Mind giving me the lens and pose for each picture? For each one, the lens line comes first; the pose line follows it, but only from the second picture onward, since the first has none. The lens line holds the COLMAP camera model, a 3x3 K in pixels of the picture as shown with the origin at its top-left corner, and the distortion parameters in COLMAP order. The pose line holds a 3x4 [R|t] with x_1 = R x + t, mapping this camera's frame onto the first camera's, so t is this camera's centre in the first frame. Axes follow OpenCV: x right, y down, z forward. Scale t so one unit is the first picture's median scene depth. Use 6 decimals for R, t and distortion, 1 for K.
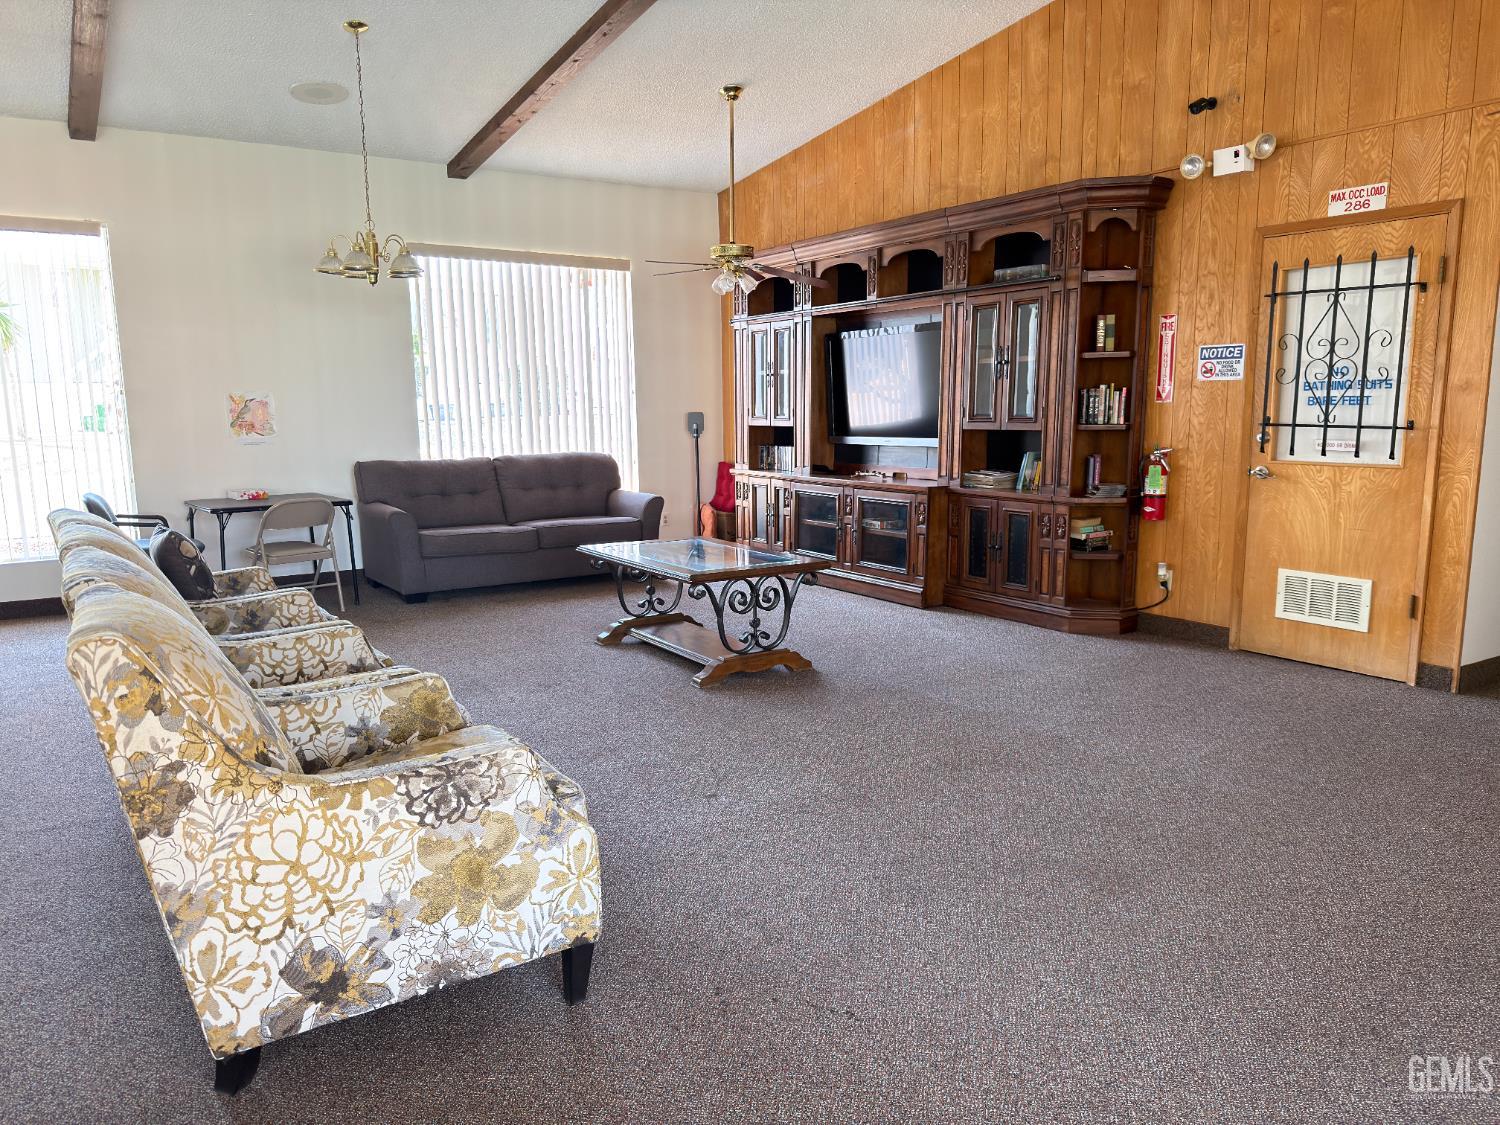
lens RADIAL K [[1039.6, 0, 739.7], [0, 1039.6, 570.6], [0, 0, 1]] dist [0.073503, -0.148665]
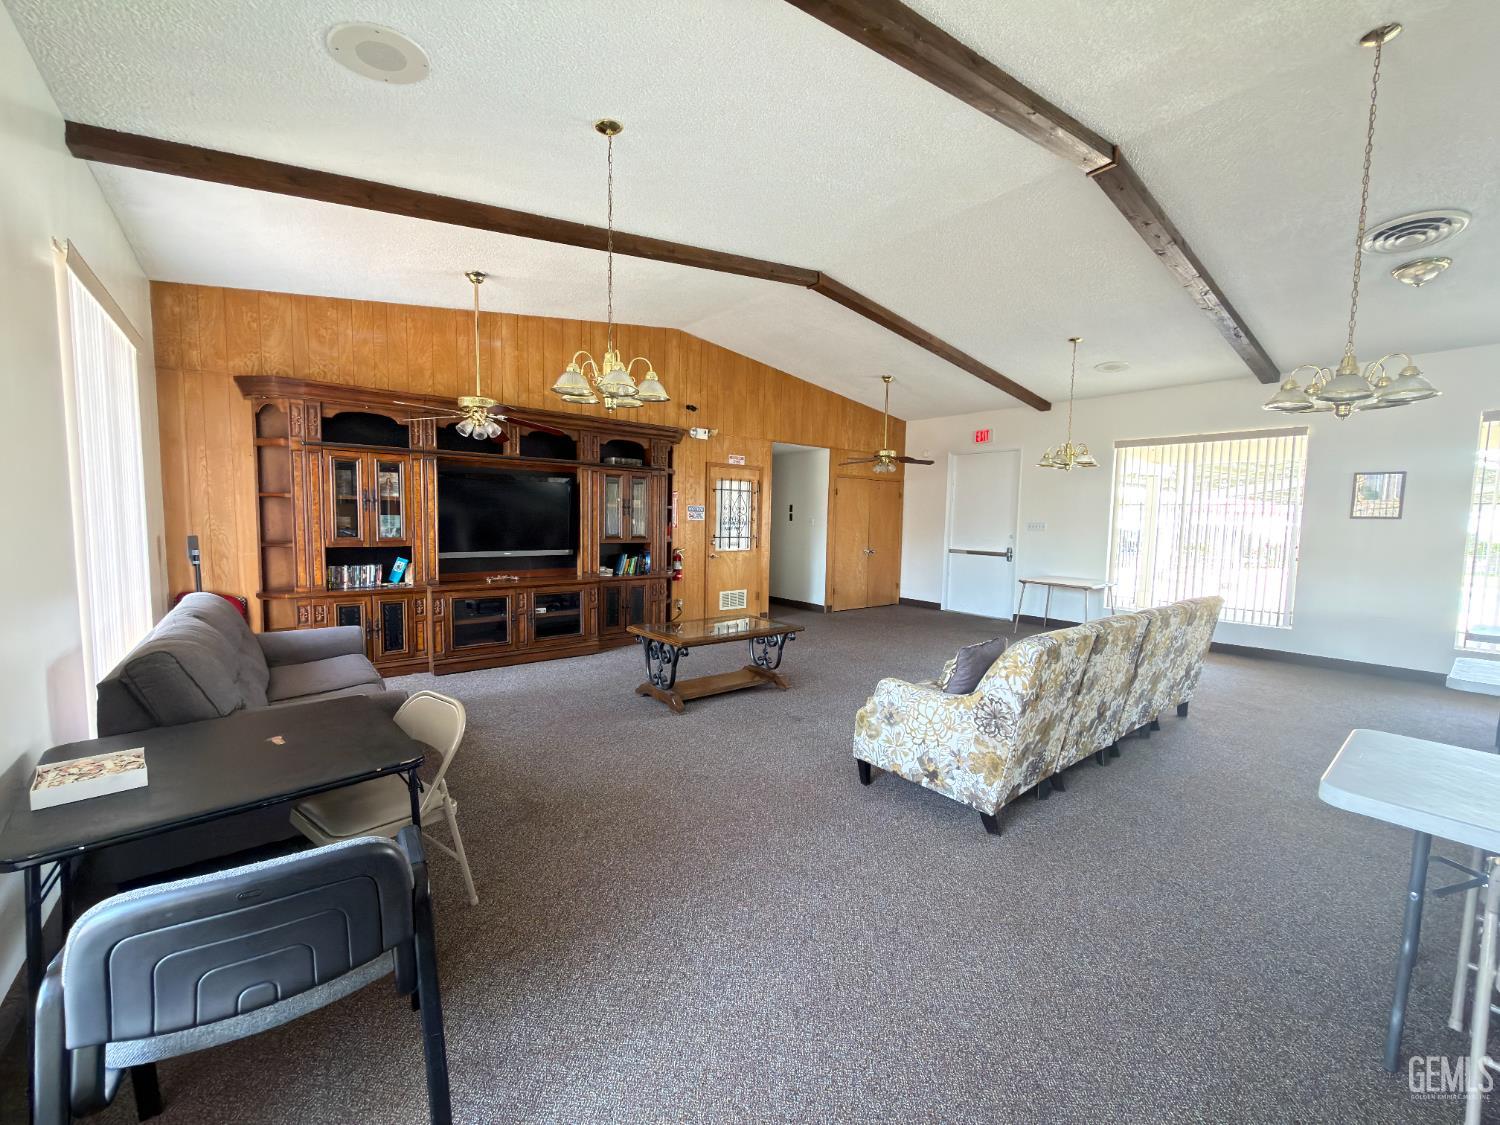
lens RADIAL K [[596.5, 0, 750.0], [0, 596.5, 562.5], [0, 0, 1]] dist [-0.002414, -0.000249]
pose [[-0.103273, -0.064772, 0.992542, -1.008399], [0.143614, 0.986450, 0.079317, -0.187455], [-0.984230, 0.150734, -0.092572, 1.086179]]
